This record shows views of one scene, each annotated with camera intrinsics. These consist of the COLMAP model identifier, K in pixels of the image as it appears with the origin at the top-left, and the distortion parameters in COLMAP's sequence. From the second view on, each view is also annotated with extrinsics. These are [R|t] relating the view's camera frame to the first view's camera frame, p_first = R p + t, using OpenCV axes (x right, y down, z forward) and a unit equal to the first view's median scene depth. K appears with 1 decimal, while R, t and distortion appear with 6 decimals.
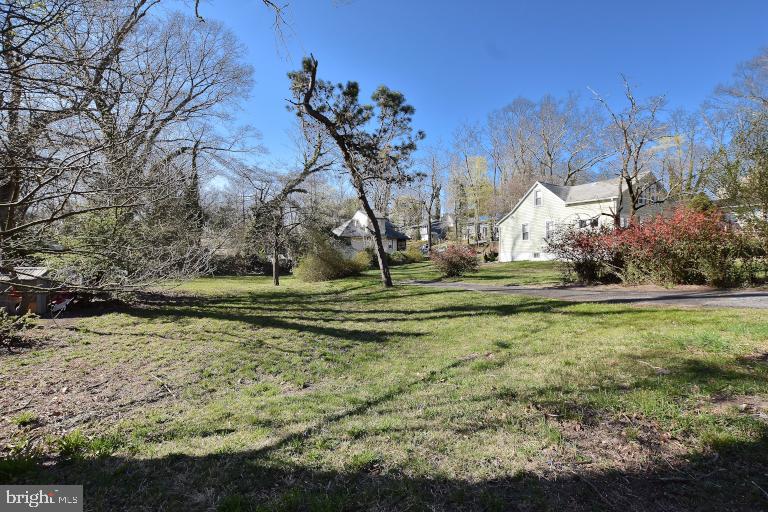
lens RADIAL K [[338.7, 0, 386.2], [0, 338.7, 255.7], [0, 0, 1]] dist [-0.036493, 0.007443]
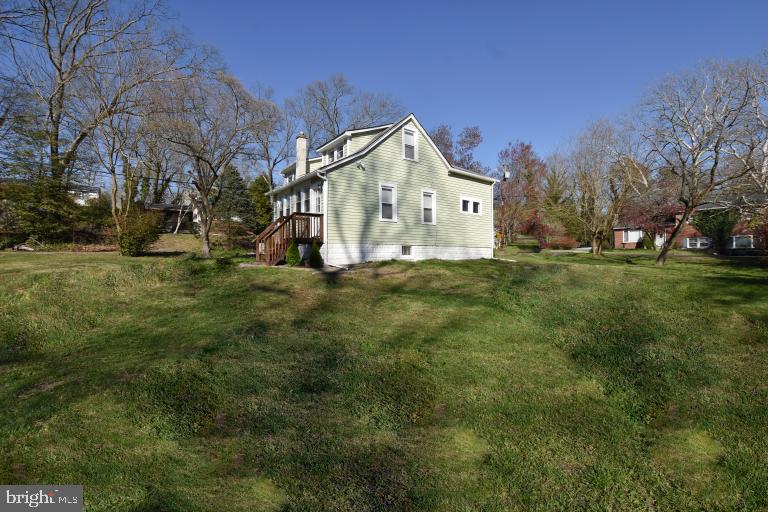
lens RADIAL K [[338.7, 0, 386.2], [0, 338.7, 255.7], [0, 0, 1]] dist [-0.036493, 0.007443]
pose [[-0.142860, 0.019719, 0.989546, -0.075054], [0.006189, 0.999800, -0.019030, 0.016715], [-0.989724, 0.003406, -0.142953, 1.024671]]
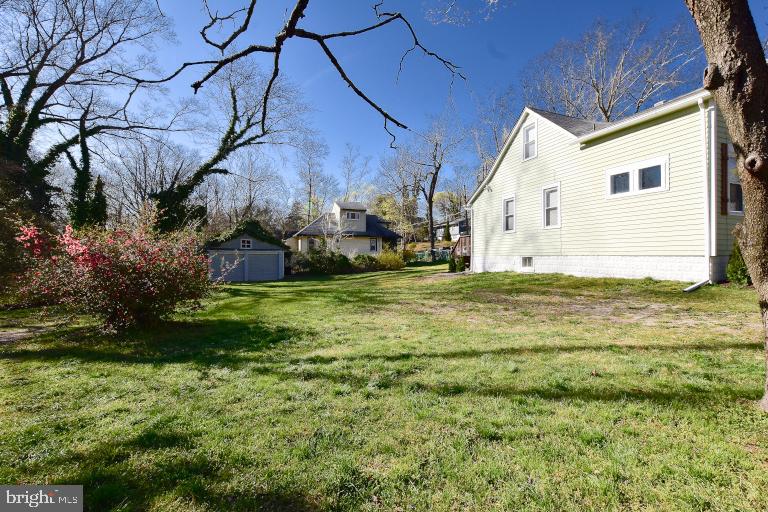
lens RADIAL K [[338.7, 0, 386.2], [0, 338.7, 255.7], [0, 0, 1]] dist [-0.036493, 0.007443]
pose [[0.984250, 0.002229, -0.176768, 0.306464], [-0.003753, 0.999959, -0.008289, -0.004750], [0.176742, 0.008822, 0.984218, 0.451661]]
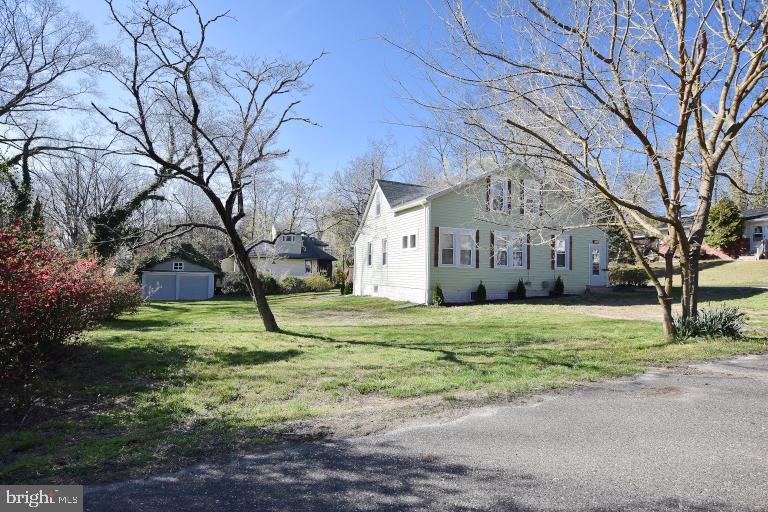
lens RADIAL K [[397.8, 0, 381.9], [0, 397.8, 254.1], [0, 0, 1]] dist [-0.016402, 0.000133]
pose [[0.992291, 0.014843, -0.123037, 0.513146], [-0.022049, 0.998107, -0.057421, -0.023441], [0.121952, 0.059691, 0.990739, 0.189765]]
